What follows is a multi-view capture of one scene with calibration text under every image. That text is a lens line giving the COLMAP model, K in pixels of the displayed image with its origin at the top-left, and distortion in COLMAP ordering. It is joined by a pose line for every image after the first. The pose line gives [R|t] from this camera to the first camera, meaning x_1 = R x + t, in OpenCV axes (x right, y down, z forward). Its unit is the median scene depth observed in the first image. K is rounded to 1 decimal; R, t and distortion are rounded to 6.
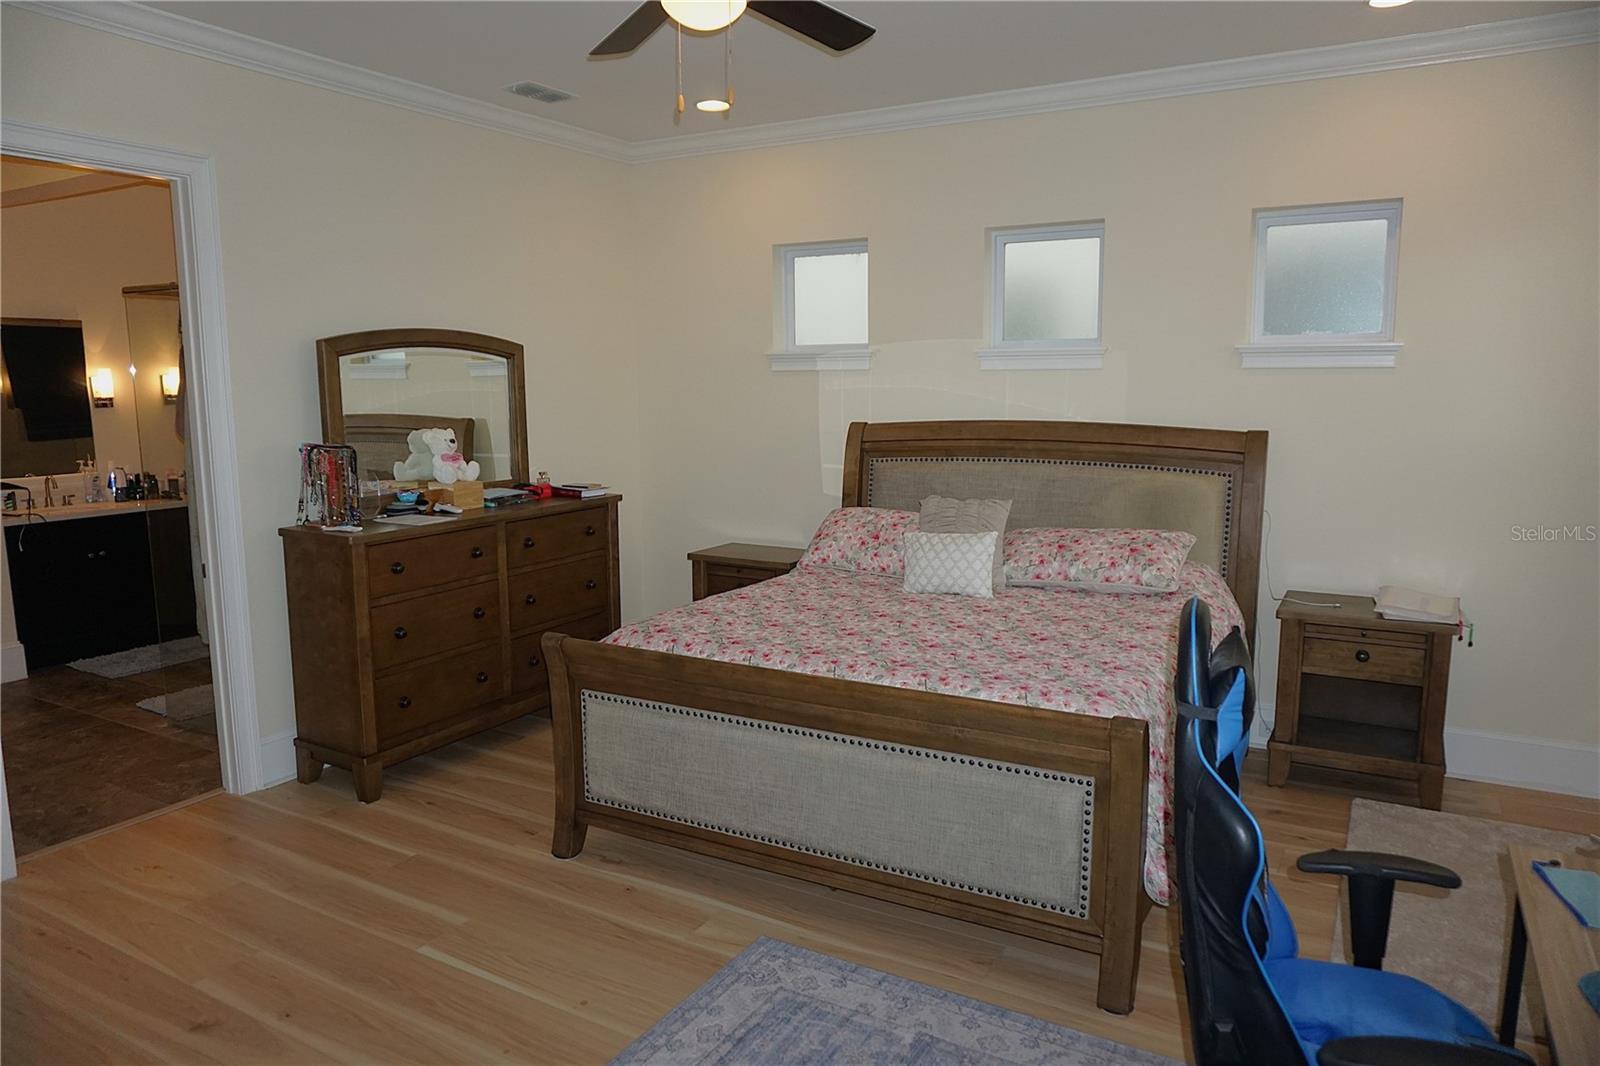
lens RADIAL K [[1077.6, 0, 797.2], [0, 1077.6, 537.2], [0, 0, 1]] dist [-0.062182, 0.058619]
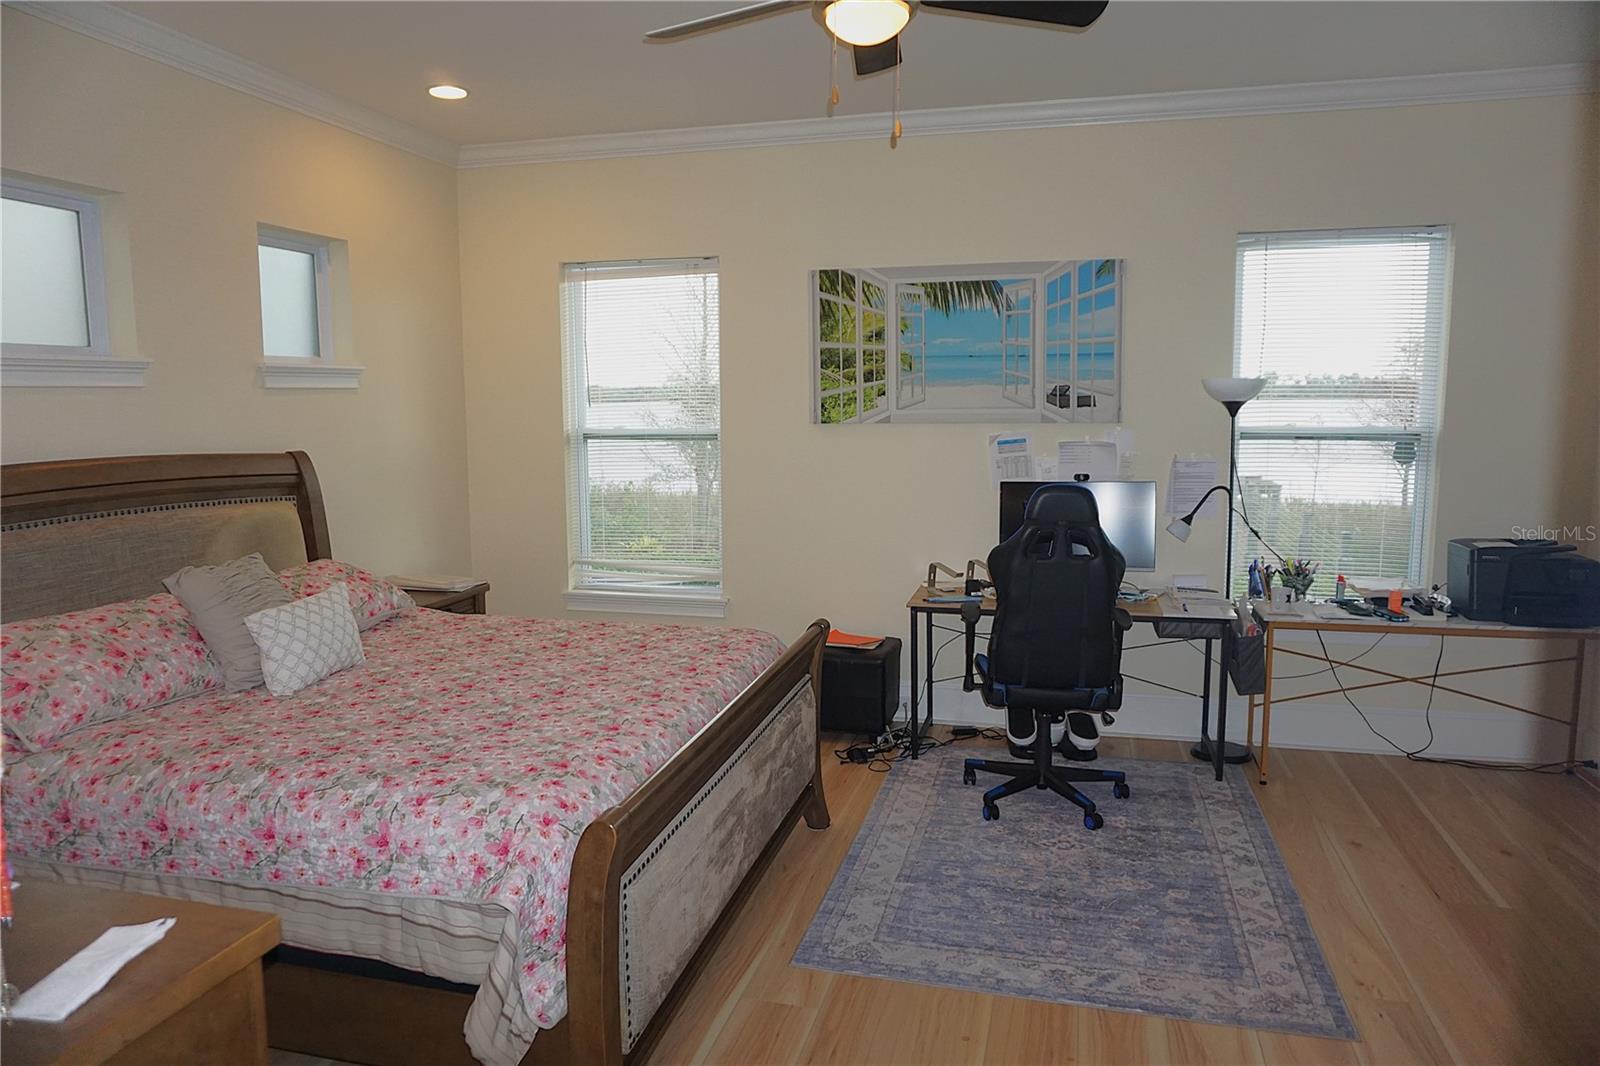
lens RADIAL K [[1077.6, 0, 797.2], [0, 1077.6, 537.2], [0, 0, 1]] dist [-0.062182, 0.058619]
pose [[-0.282359, -0.113494, 0.952572, -0.680889], [0.153400, 0.974858, 0.161619, -0.117033], [-0.946965, 0.191759, -0.257850, 0.879704]]
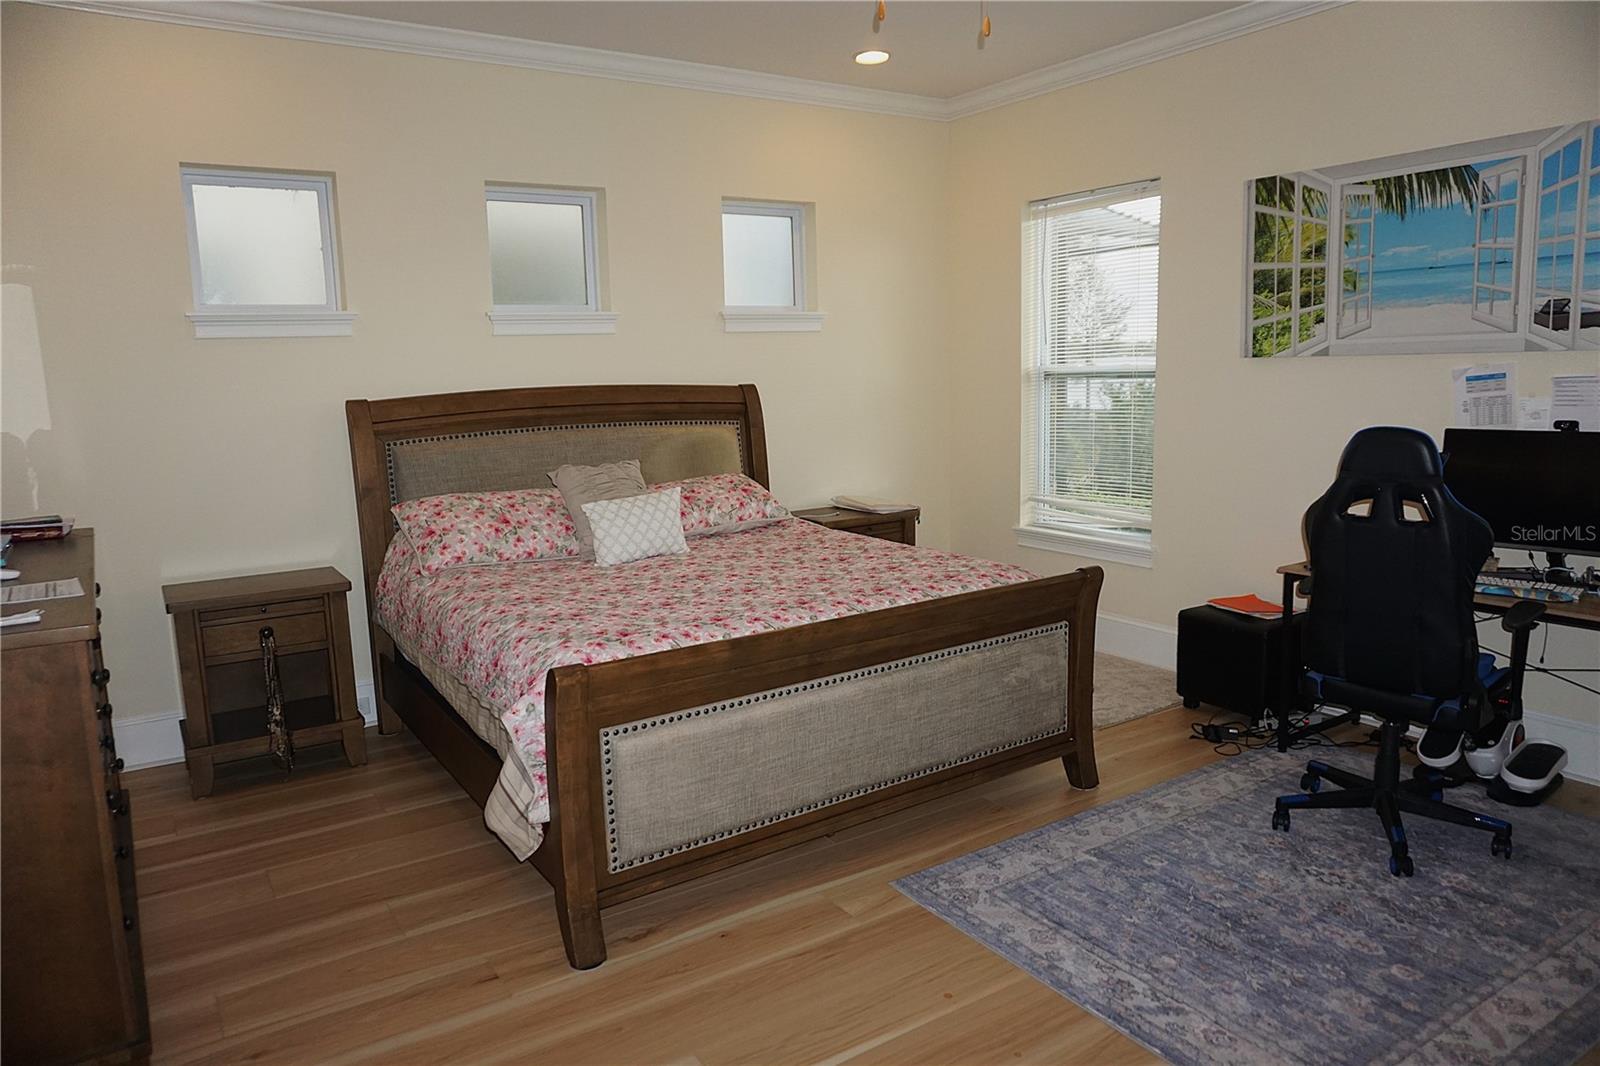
lens RADIAL K [[1073.9, 0, 794.6], [0, 1073.9, 542.8], [0, 0, 1]] dist [-0.054207, 0.038697]
pose [[0.436156, -0.151449, 0.887035, -0.670398], [0.158889, 0.983209, 0.089743, -0.026295], [-0.885733, 0.101799, 0.452896, 0.453084]]
